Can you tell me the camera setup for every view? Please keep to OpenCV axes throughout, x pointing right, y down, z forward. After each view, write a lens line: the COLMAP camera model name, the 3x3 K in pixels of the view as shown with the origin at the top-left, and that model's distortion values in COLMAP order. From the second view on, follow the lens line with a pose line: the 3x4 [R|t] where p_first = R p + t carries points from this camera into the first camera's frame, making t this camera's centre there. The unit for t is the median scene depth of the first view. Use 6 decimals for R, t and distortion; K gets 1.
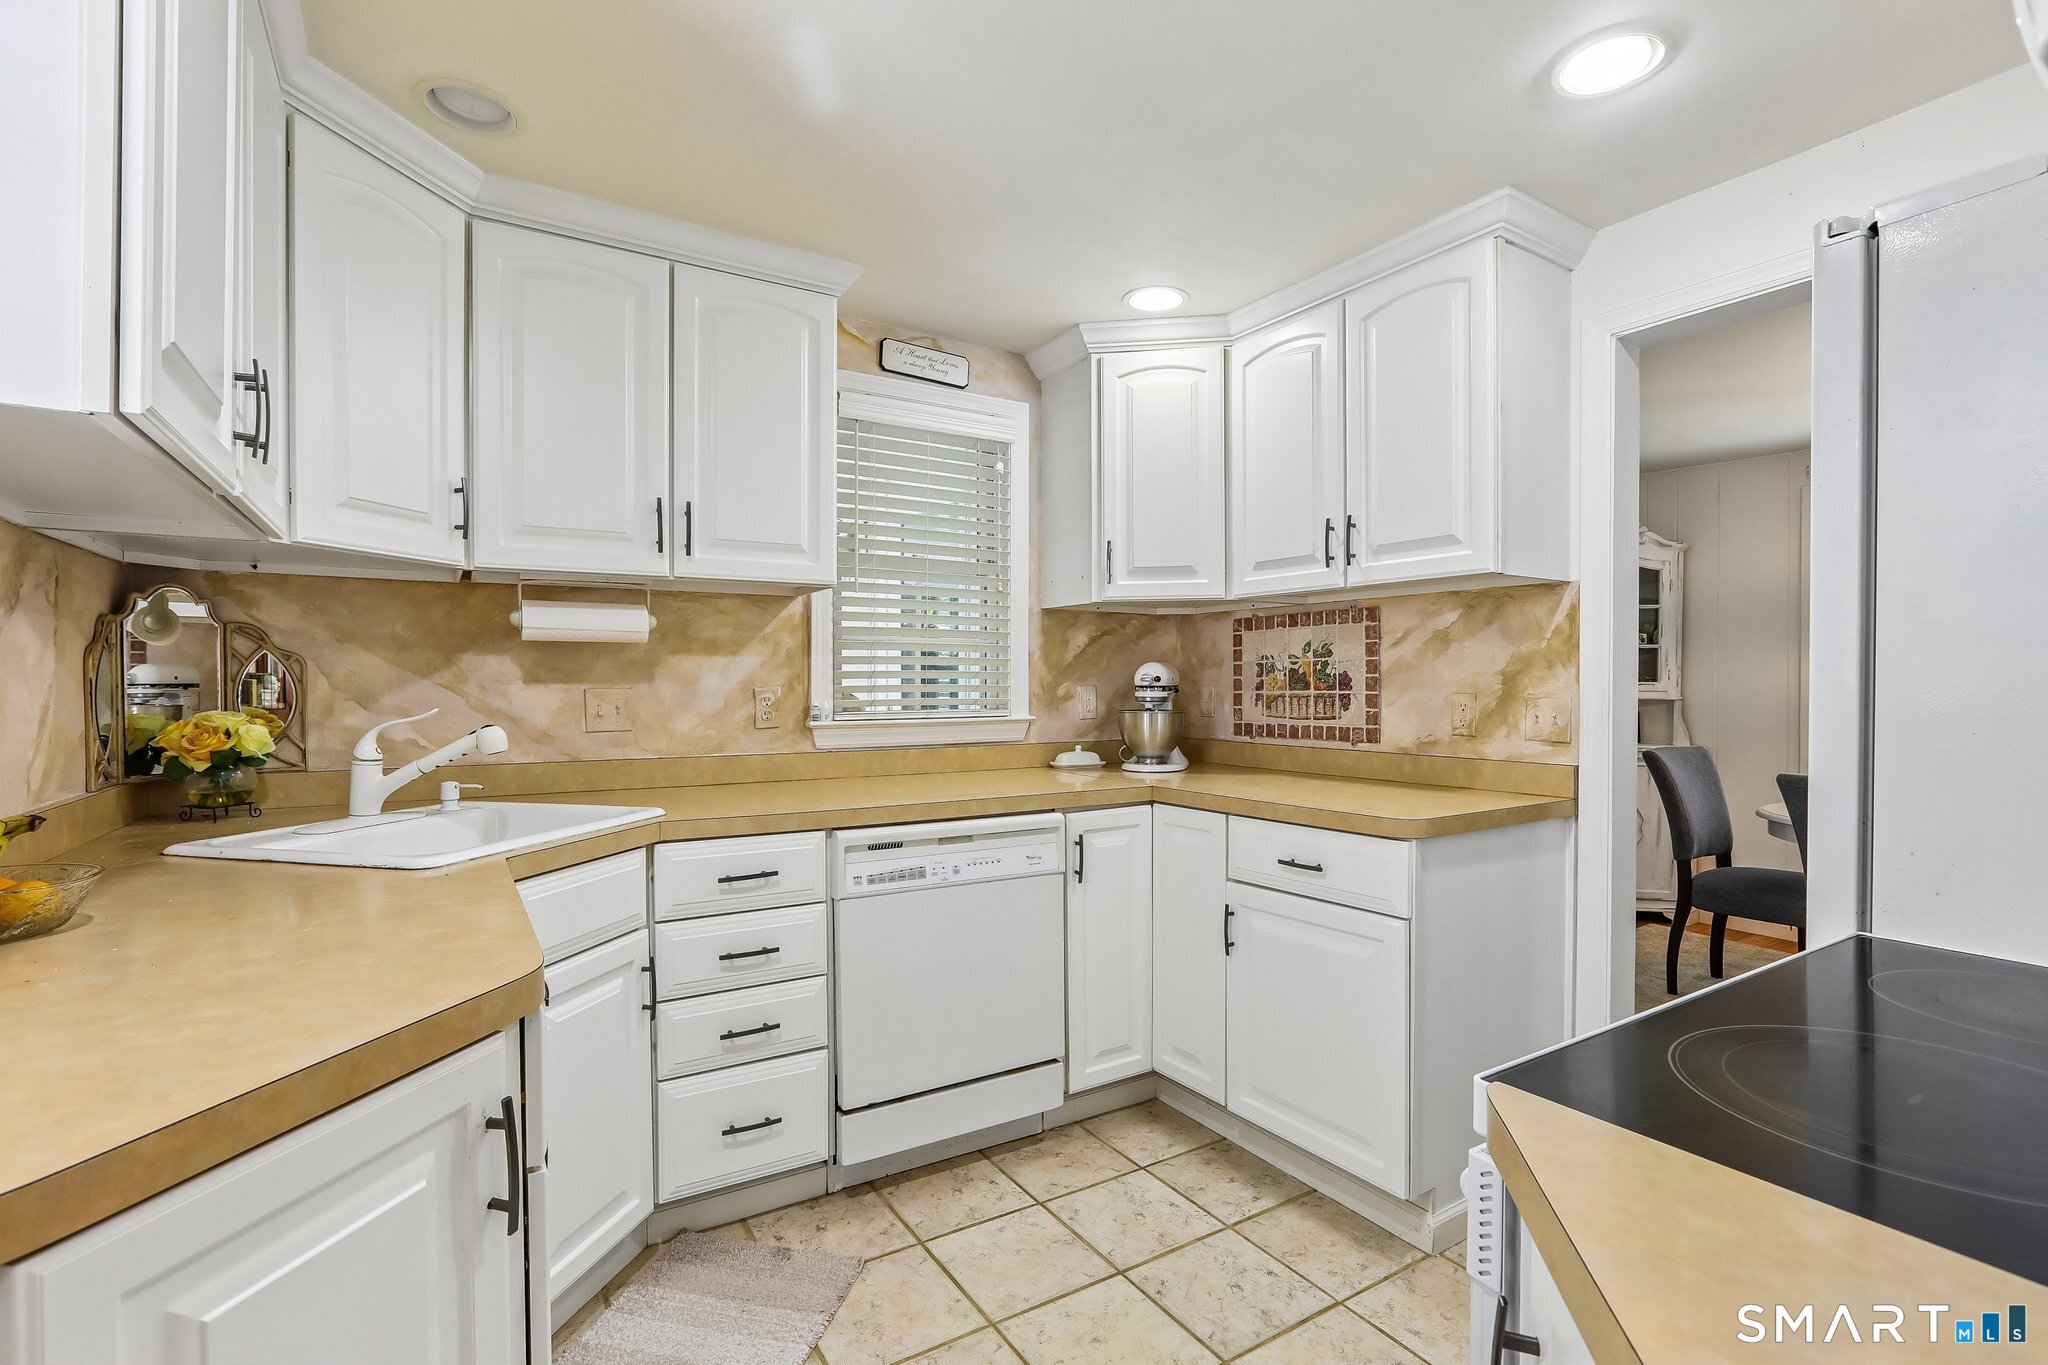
lens RADIAL K [[950.6, 0, 1033.0], [0, 950.6, 686.5], [0, 0, 1]] dist [-0.003078, -0.000375]
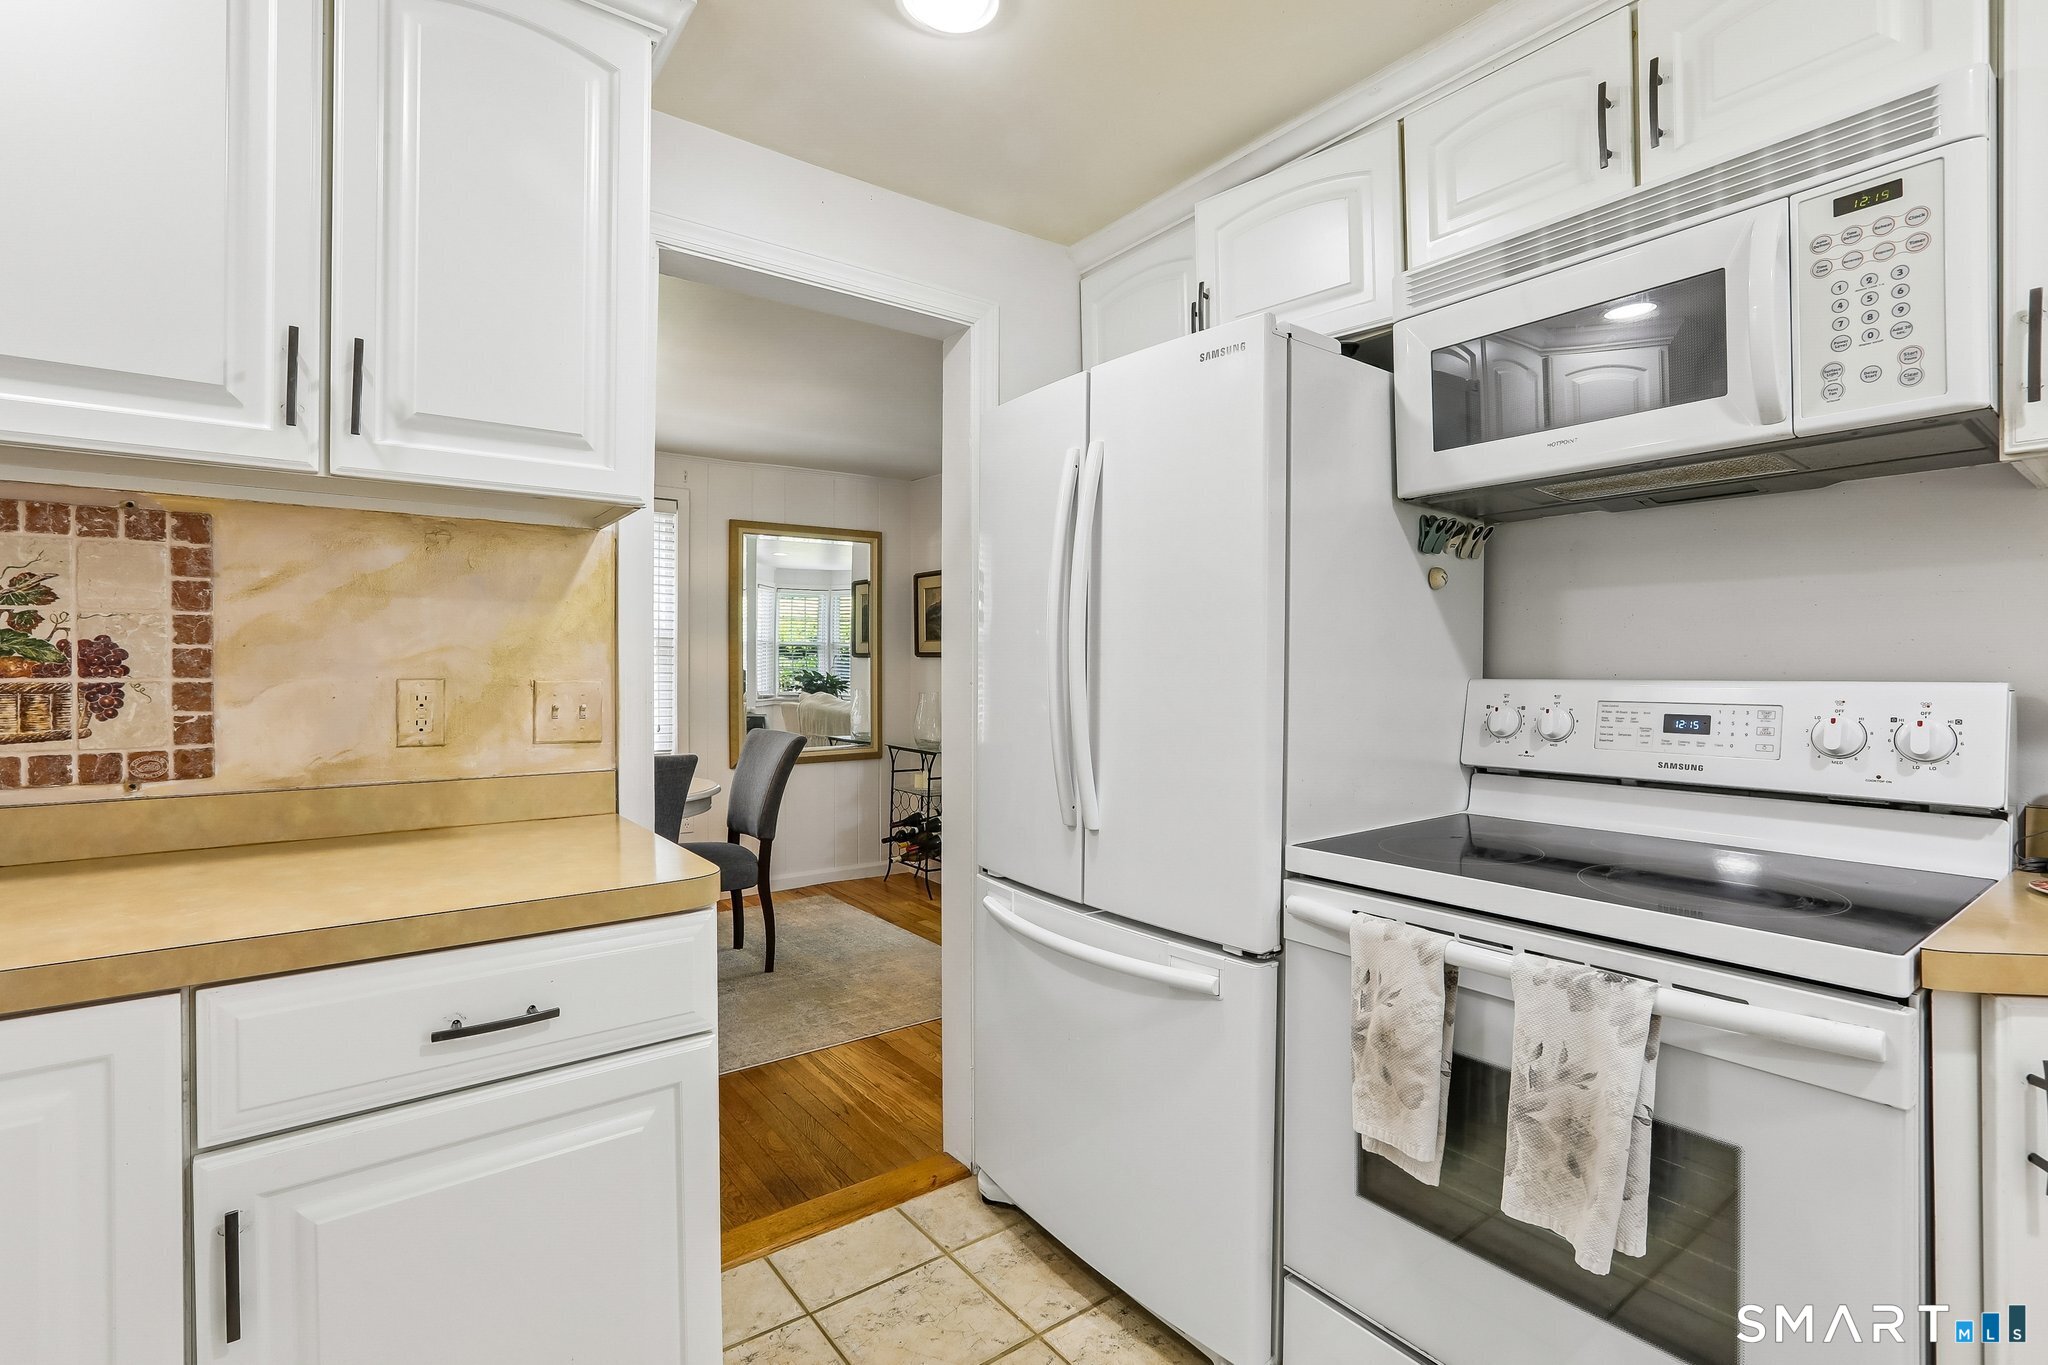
lens RADIAL K [[950.6, 0, 1034.0], [0, 950.6, 667.4], [0, 0, 1]] dist [-0.003078, -0.000375]
pose [[-0.084471, 0.005649, 0.996410, -0.190162], [0.004684, 0.999975, -0.005273, 0.004264], [-0.996415, 0.004222, -0.084496, 0.589599]]
